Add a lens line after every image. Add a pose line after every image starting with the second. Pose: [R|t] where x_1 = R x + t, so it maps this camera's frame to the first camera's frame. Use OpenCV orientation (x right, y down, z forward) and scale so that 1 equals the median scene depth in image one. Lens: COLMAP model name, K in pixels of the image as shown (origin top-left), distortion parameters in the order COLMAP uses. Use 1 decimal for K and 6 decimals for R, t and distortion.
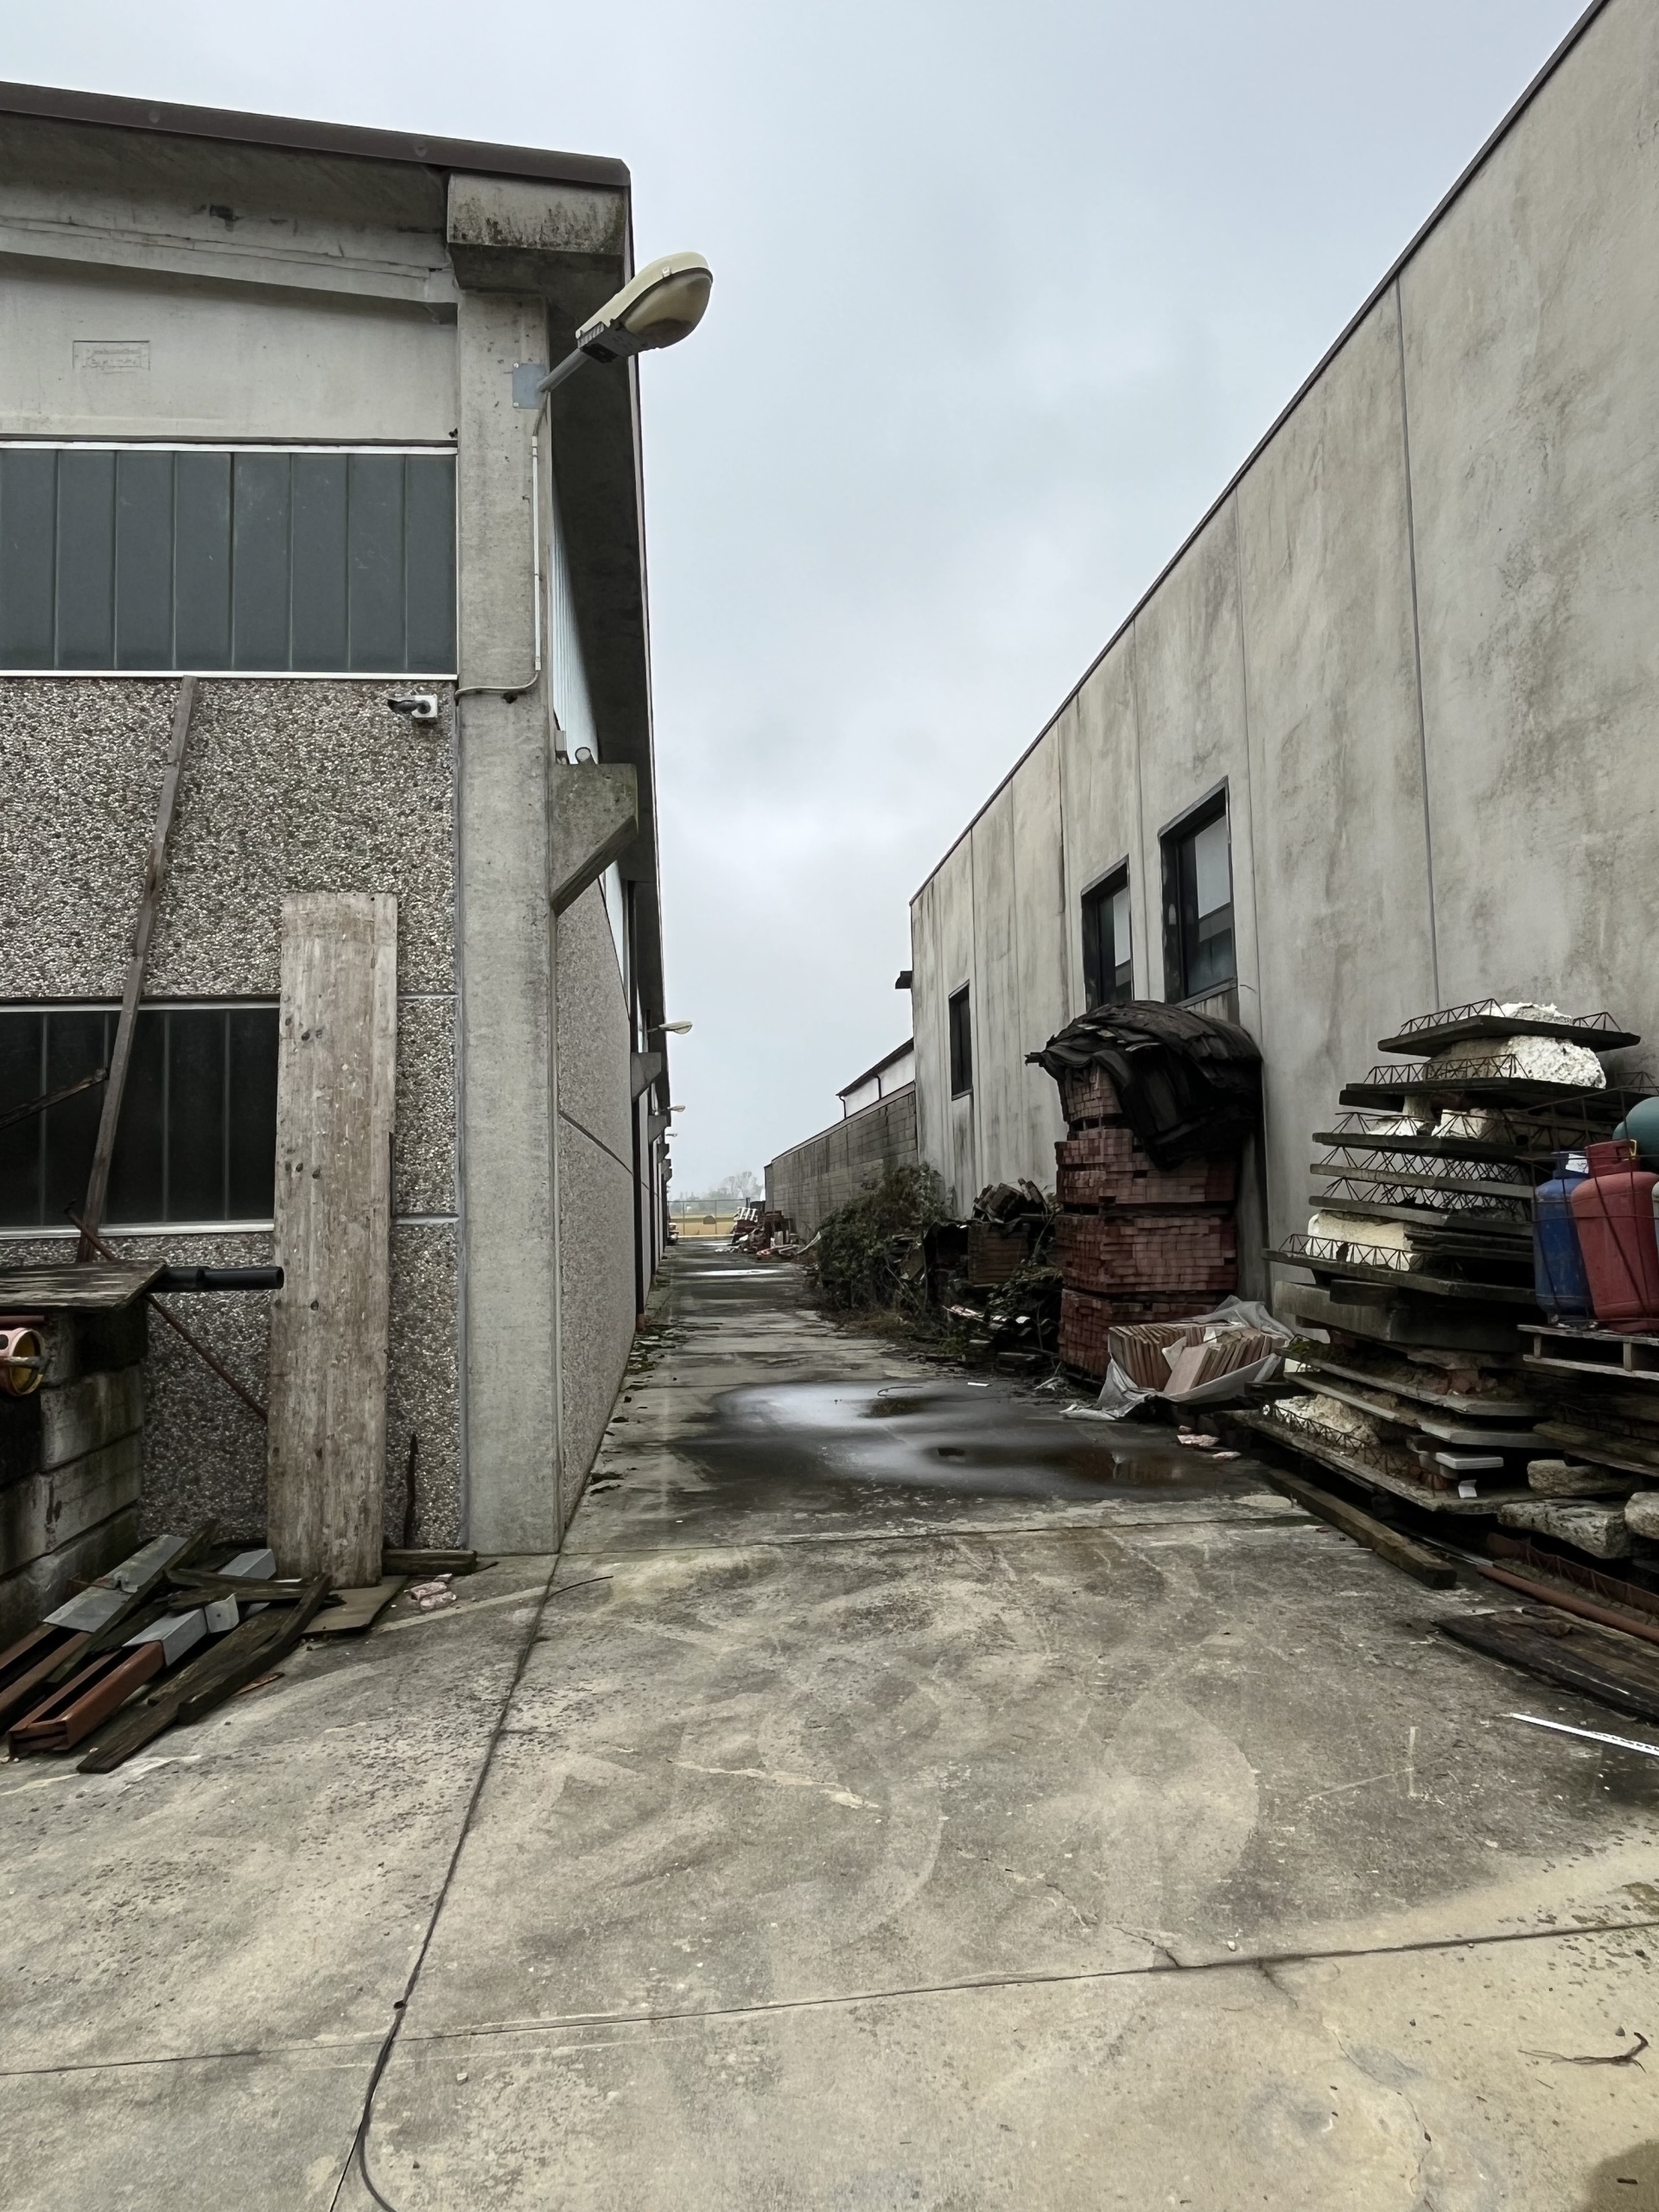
lens RADIAL K [[1422.3, 0, 832.1], [0, 1422.3, 1101.9], [0, 0, 1]] dist [-0.008316, -0.001833]
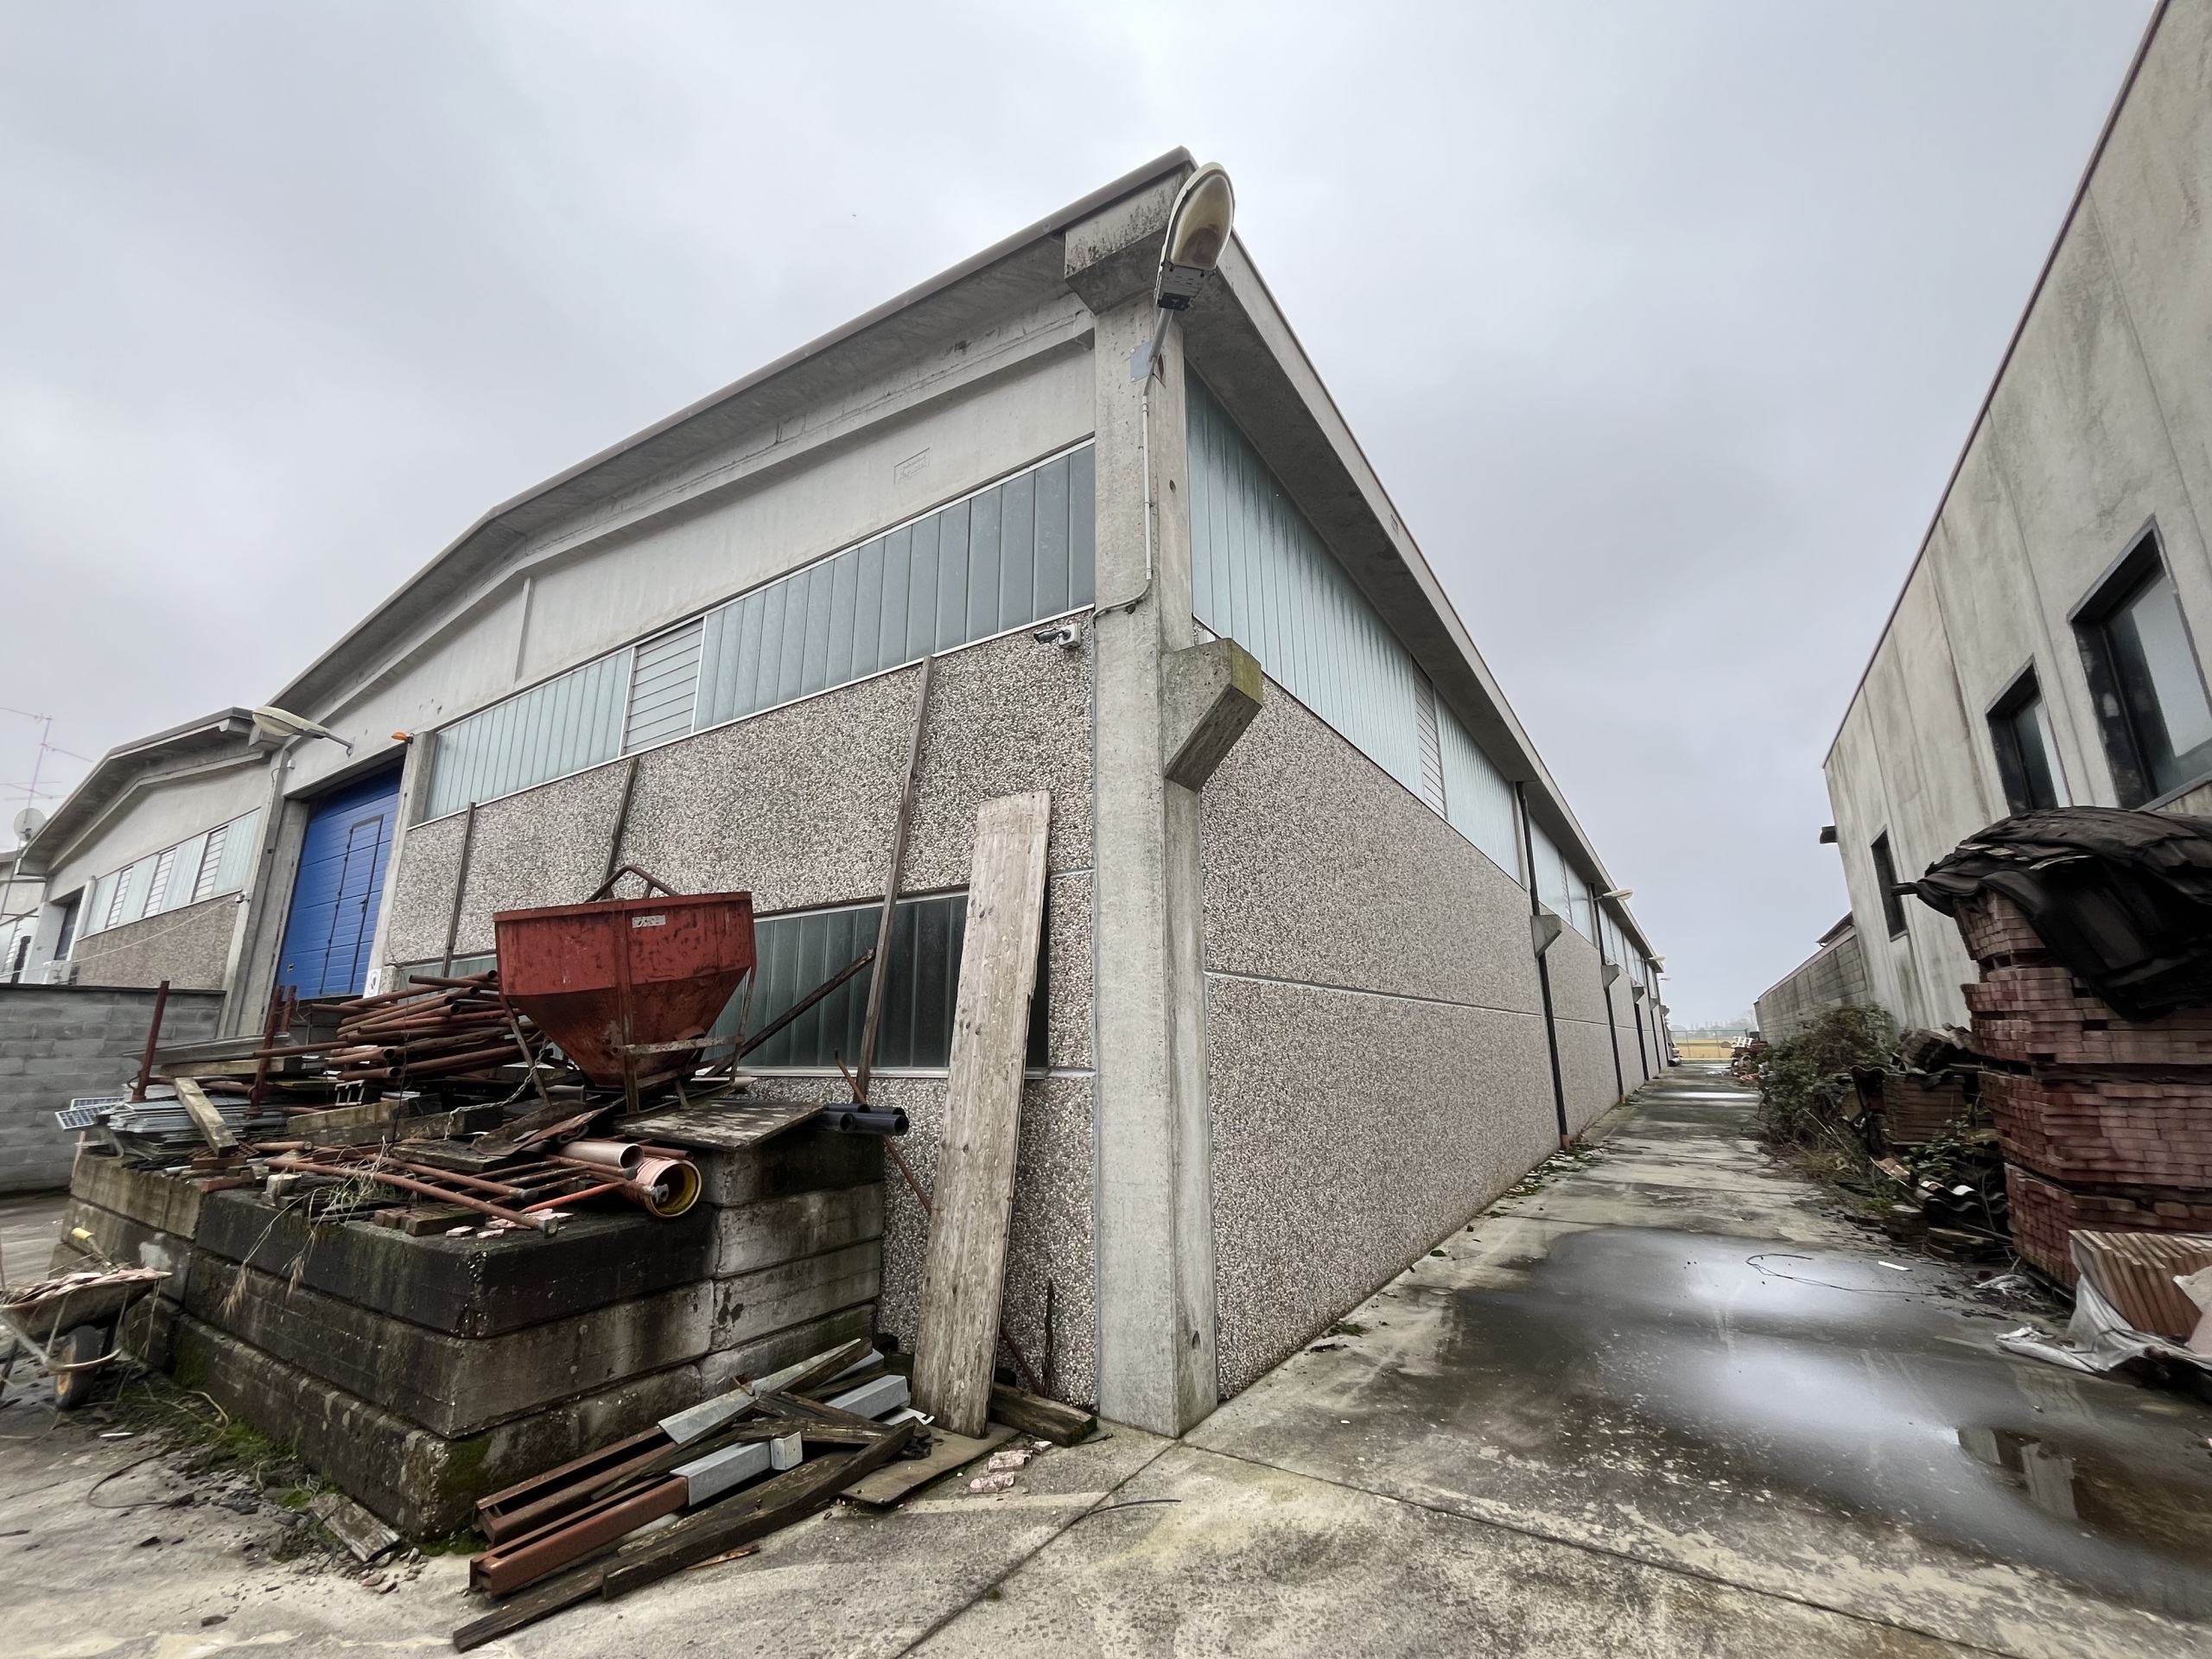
lens RADIAL K [[894.0, 0, 1103.9], [0, 894.0, 829.2], [0, 0, 1]] dist [-0.008042, 0.001713]
pose [[0.774056, -0.126528, -0.620345, 0.185101], [0.033420, 0.986627, -0.159534, 0.006941], [0.632235, 0.102756, 0.767933, 0.449838]]
